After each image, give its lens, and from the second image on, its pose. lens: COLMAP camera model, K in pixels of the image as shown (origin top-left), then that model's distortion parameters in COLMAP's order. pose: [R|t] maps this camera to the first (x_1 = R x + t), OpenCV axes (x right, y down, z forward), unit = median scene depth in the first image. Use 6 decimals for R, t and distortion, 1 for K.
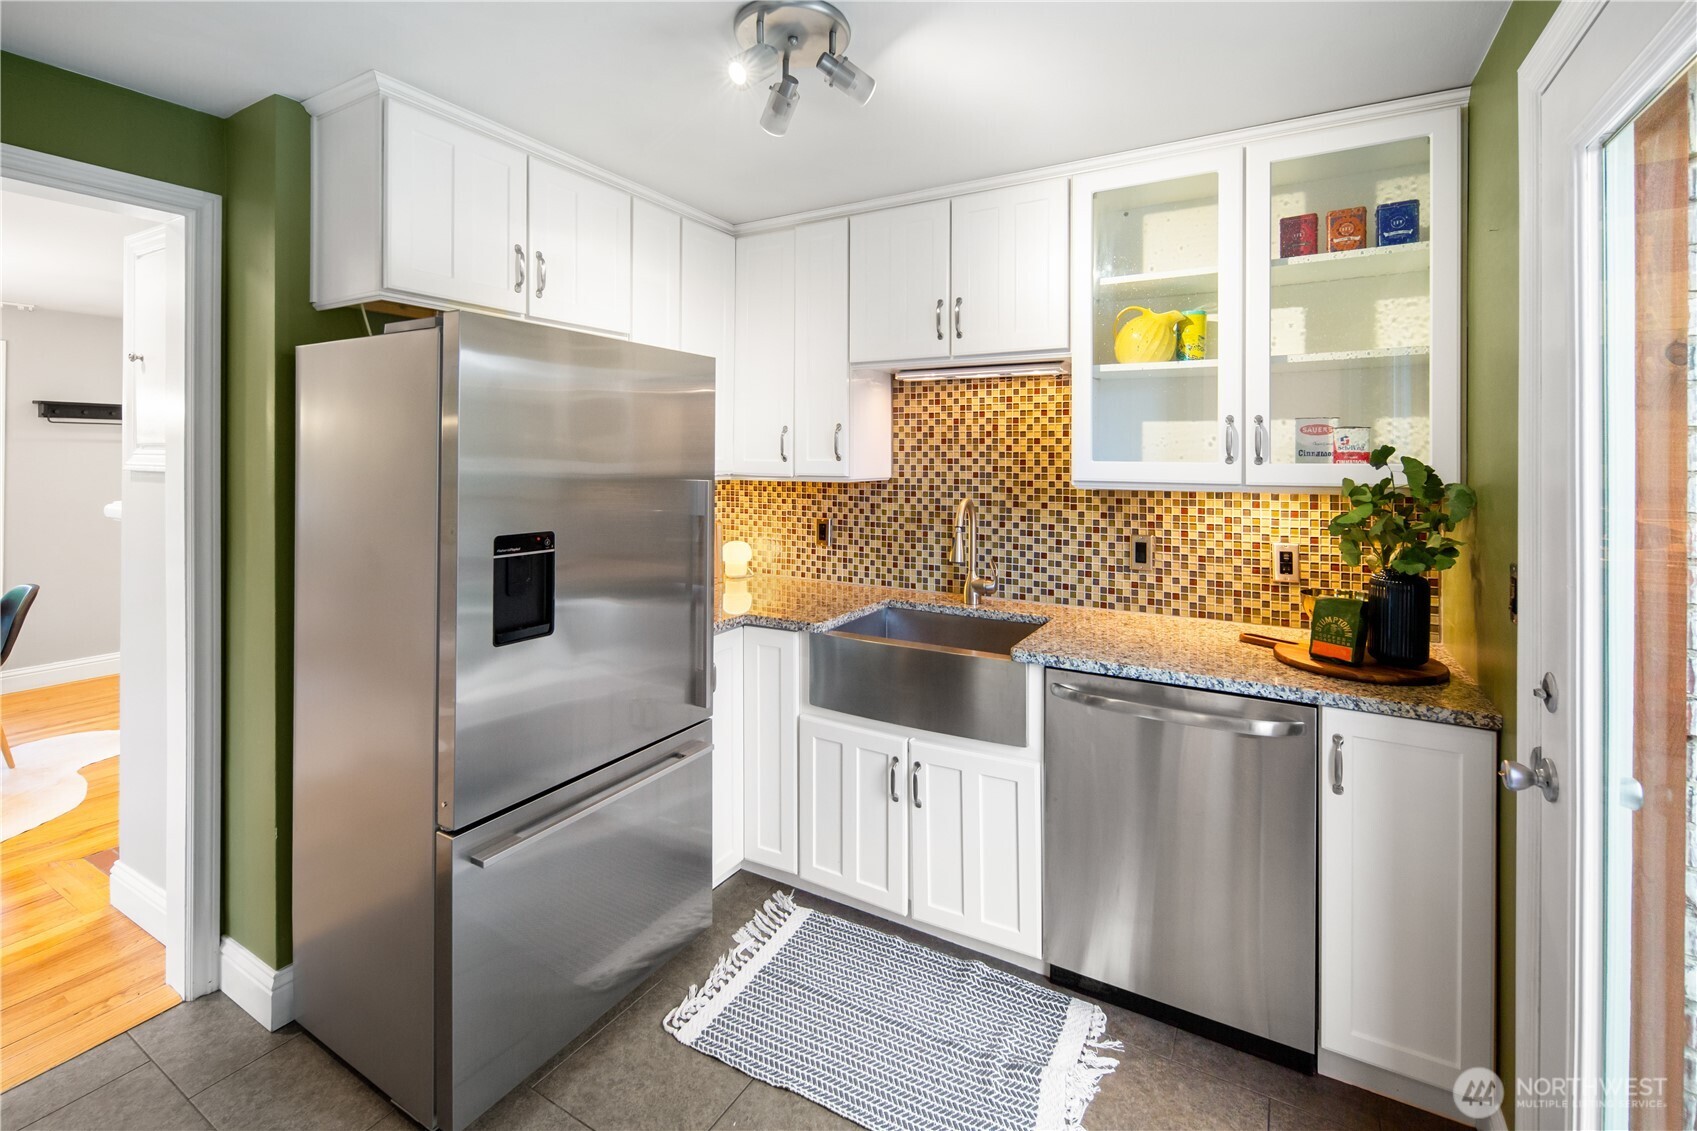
lens RADIAL K [[744.9, 0, 865.4], [0, 744.9, 458.6], [0, 0, 1]] dist [0.002077, 0.000309]
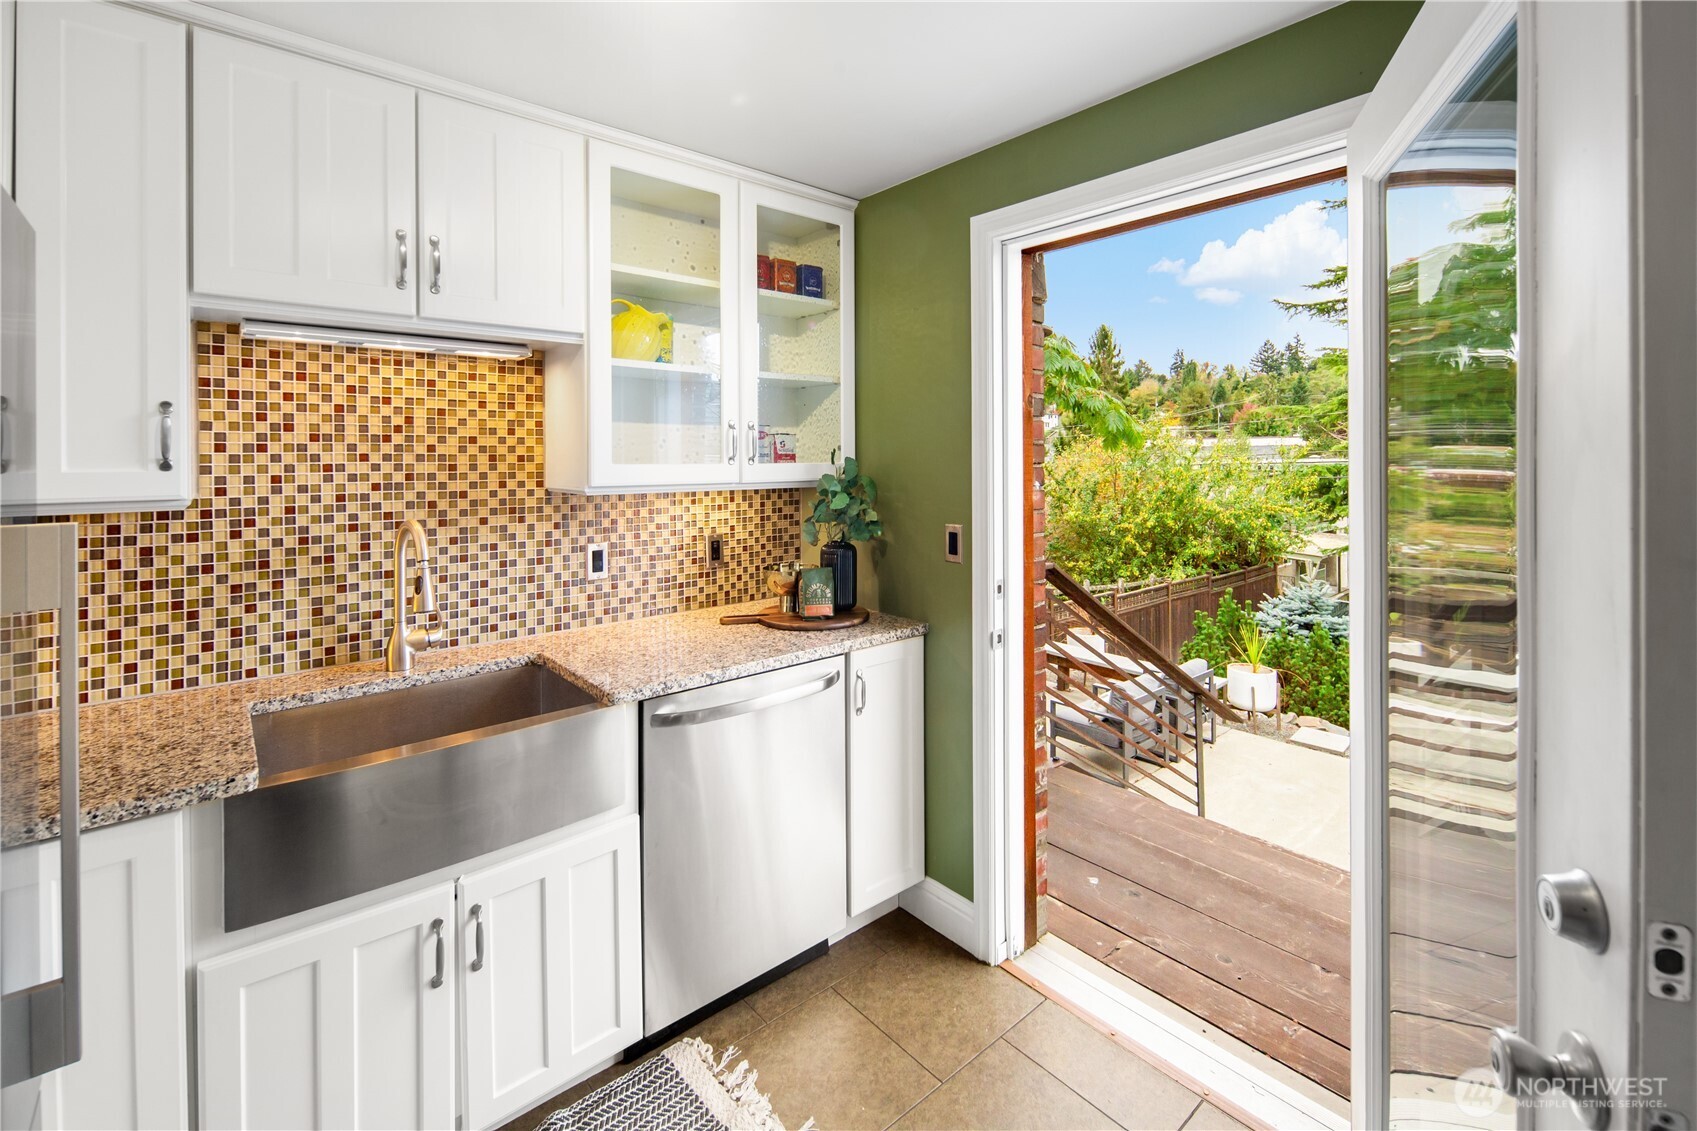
lens RADIAL K [[744.9, 0, 862.0], [0, 744.9, 458.8], [0, 0, 1]] dist [0.002077, 0.000309]
pose [[0.334816, -0.008930, 0.942241, -0.377246], [0.007835, 0.999947, 0.006693, -0.005857], [-0.942251, 0.005141, 0.334868, 0.352448]]
